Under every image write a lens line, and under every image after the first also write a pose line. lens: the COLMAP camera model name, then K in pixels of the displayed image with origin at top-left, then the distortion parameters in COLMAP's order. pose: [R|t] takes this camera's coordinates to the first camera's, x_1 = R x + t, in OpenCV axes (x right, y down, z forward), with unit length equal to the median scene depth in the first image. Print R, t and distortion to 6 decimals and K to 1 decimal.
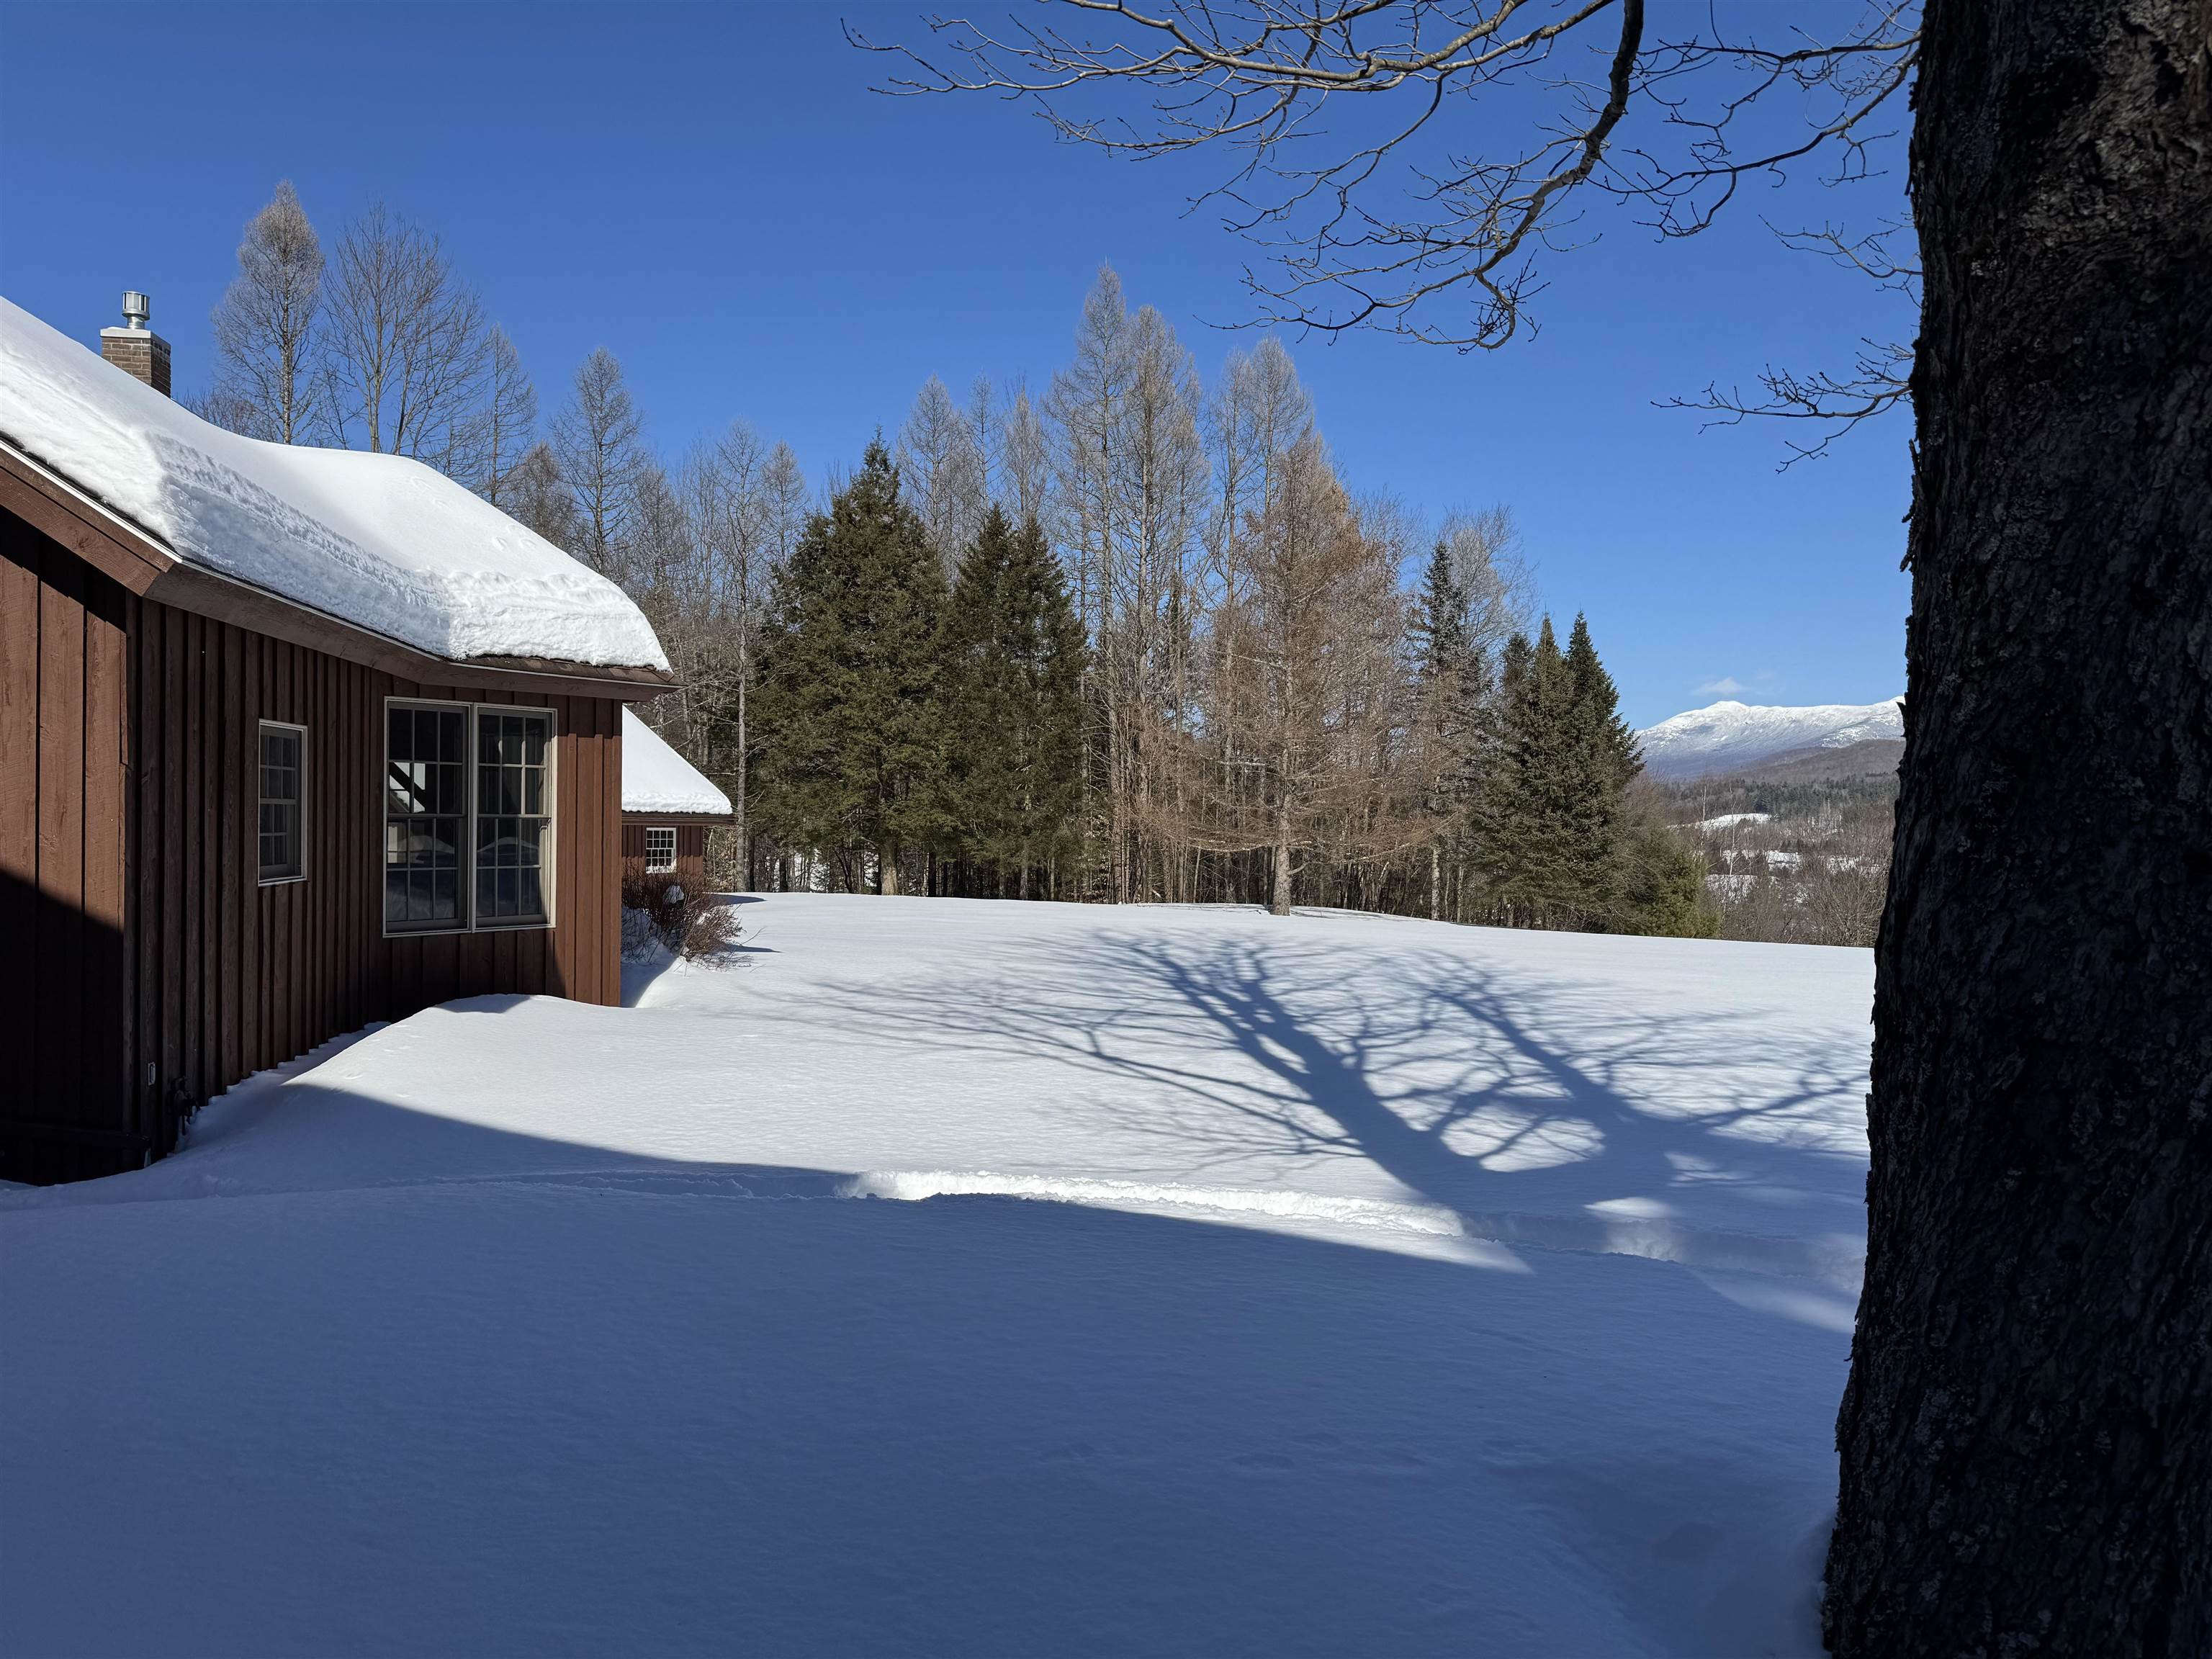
lens RADIAL K [[1546.0, 0, 1068.4], [0, 1546.0, 833.8], [0, 0, 1]] dist [0.103011, -0.173739]
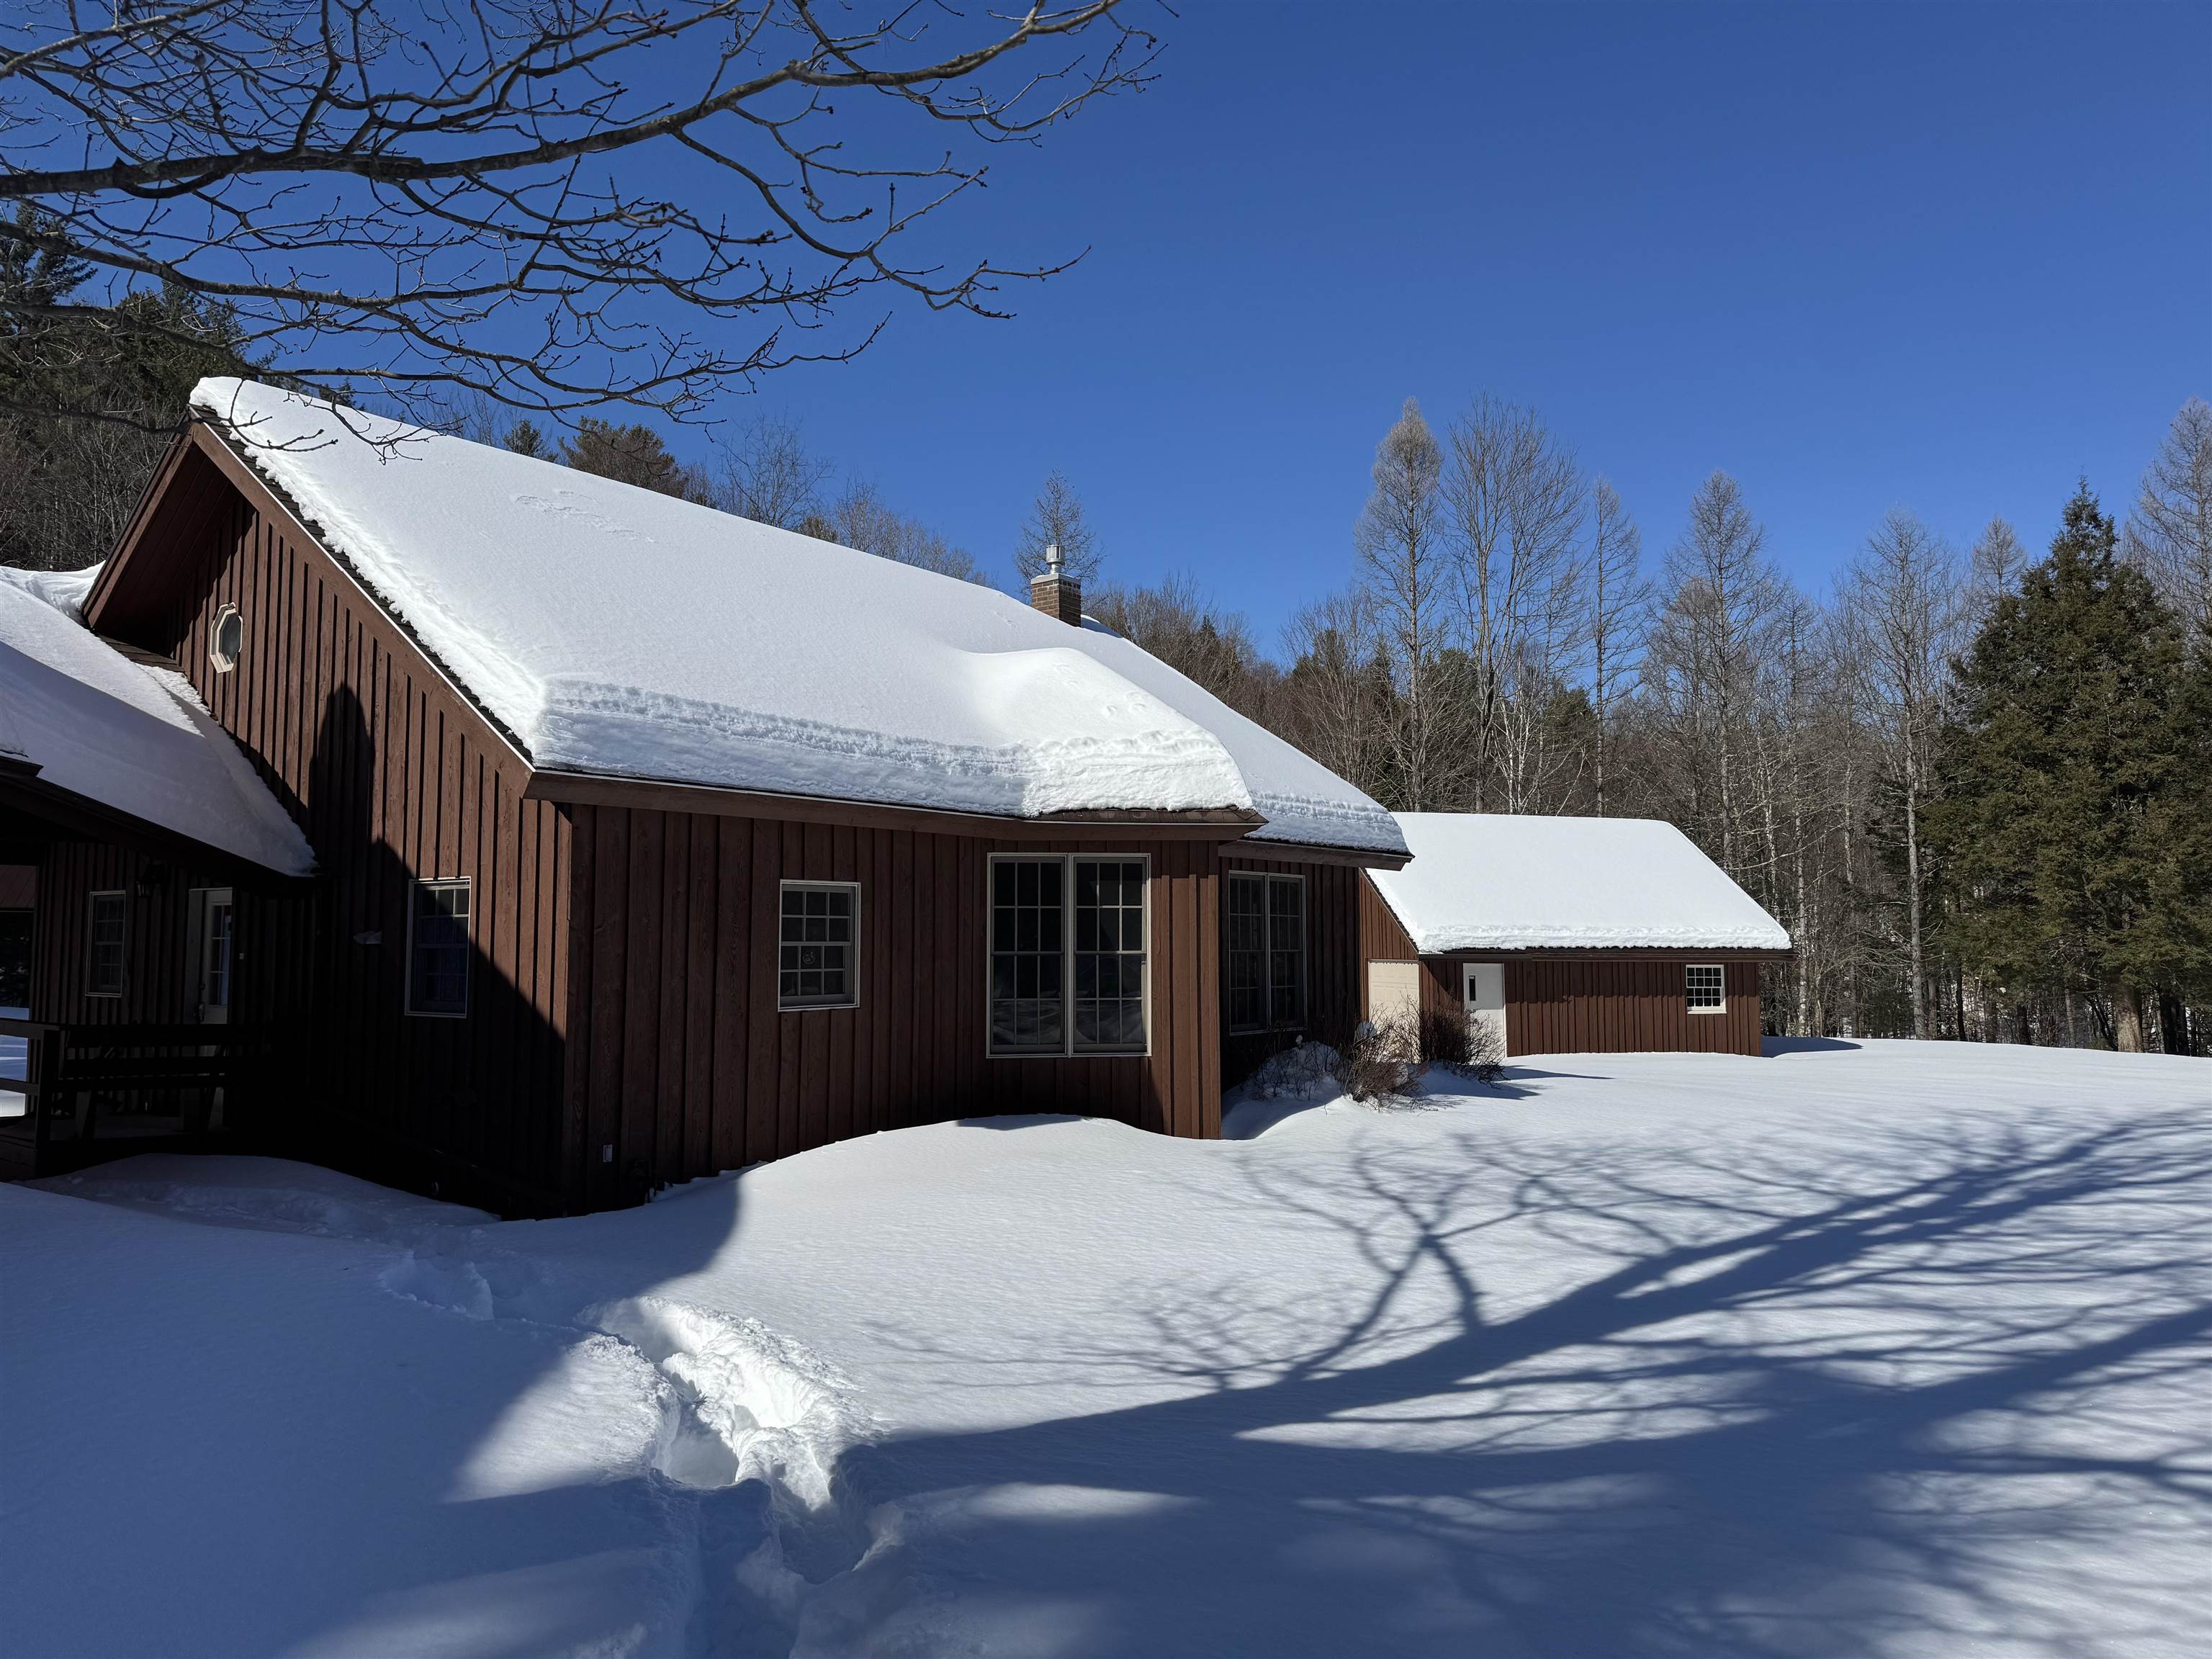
lens RADIAL K [[1558.3, 0, 1184.9], [0, 1558.3, 861.0], [0, 0, 1]] dist [0.088797, -0.138952]
pose [[0.680940, -0.053826, -0.730358, 0.483035], [0.002143, 0.997438, -0.071510, 0.003047], [0.732336, 0.047129, 0.679311, 0.278472]]
